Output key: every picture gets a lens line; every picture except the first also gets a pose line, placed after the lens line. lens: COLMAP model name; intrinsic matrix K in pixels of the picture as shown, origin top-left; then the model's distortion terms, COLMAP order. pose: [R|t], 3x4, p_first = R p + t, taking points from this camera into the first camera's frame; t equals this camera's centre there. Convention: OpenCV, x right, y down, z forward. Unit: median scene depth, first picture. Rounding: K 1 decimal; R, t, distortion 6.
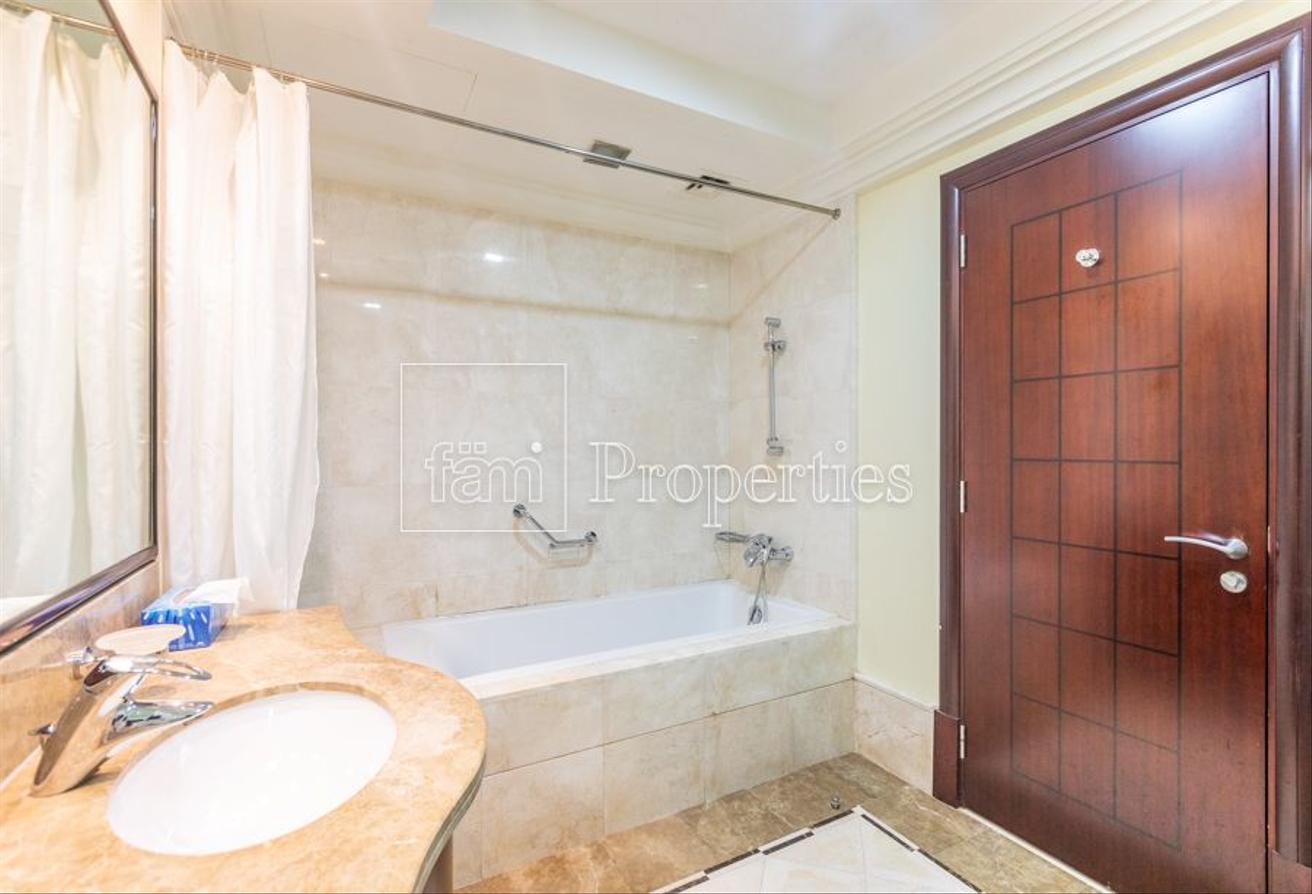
lens RADIAL K [[592.5, 0, 655.1], [0, 592.5, 448.5], [0, 0, 1]] dist [0.000586, 0.000864]
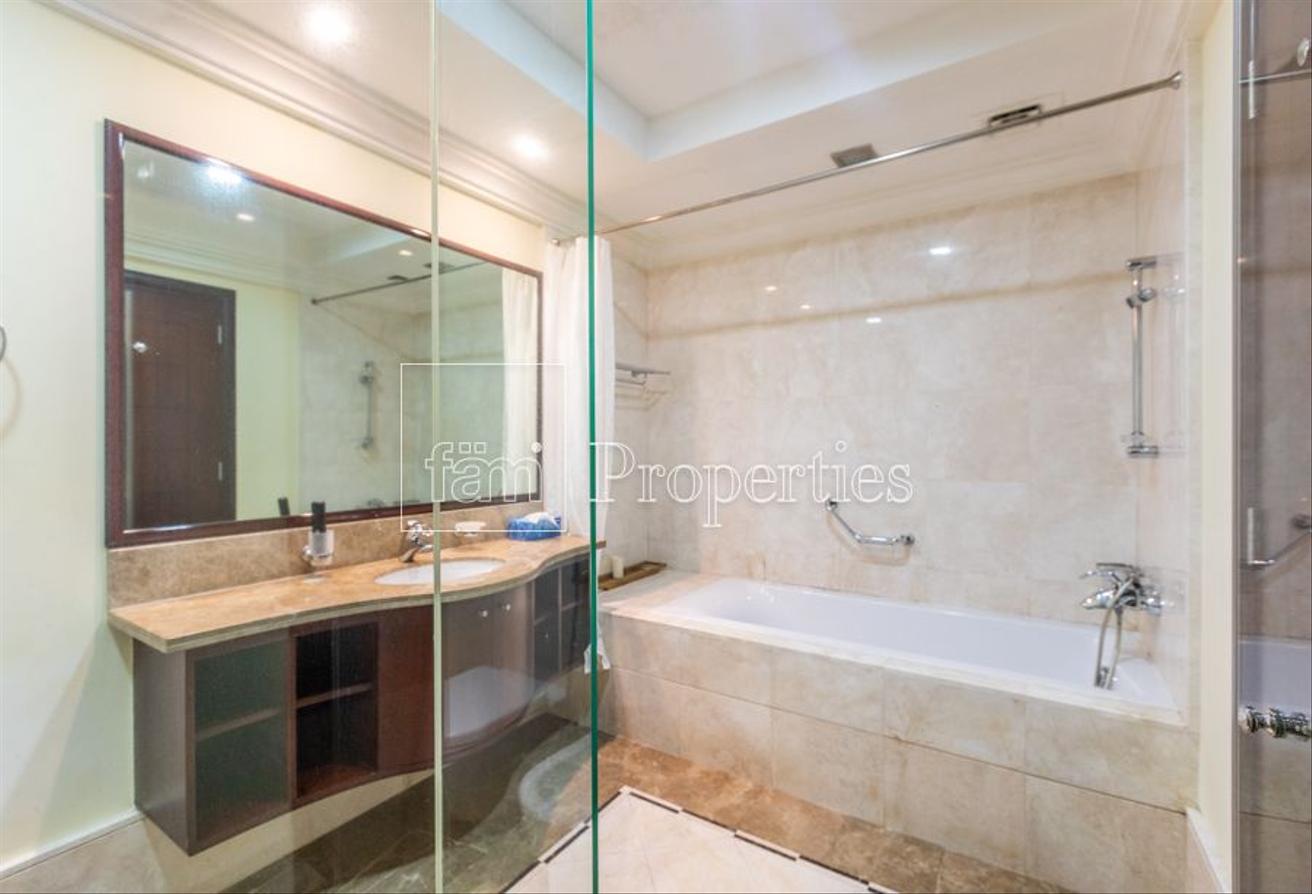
lens RADIAL K [[592.5, 0, 652.7], [0, 592.5, 445.5], [0, 0, 1]] dist [0.000586, 0.000864]
pose [[0.465292, 0.002690, -0.885153, 0.659044], [-0.001551, 0.999996, 0.002223, -0.004132], [0.885156, 0.000339, 0.465295, 0.216893]]
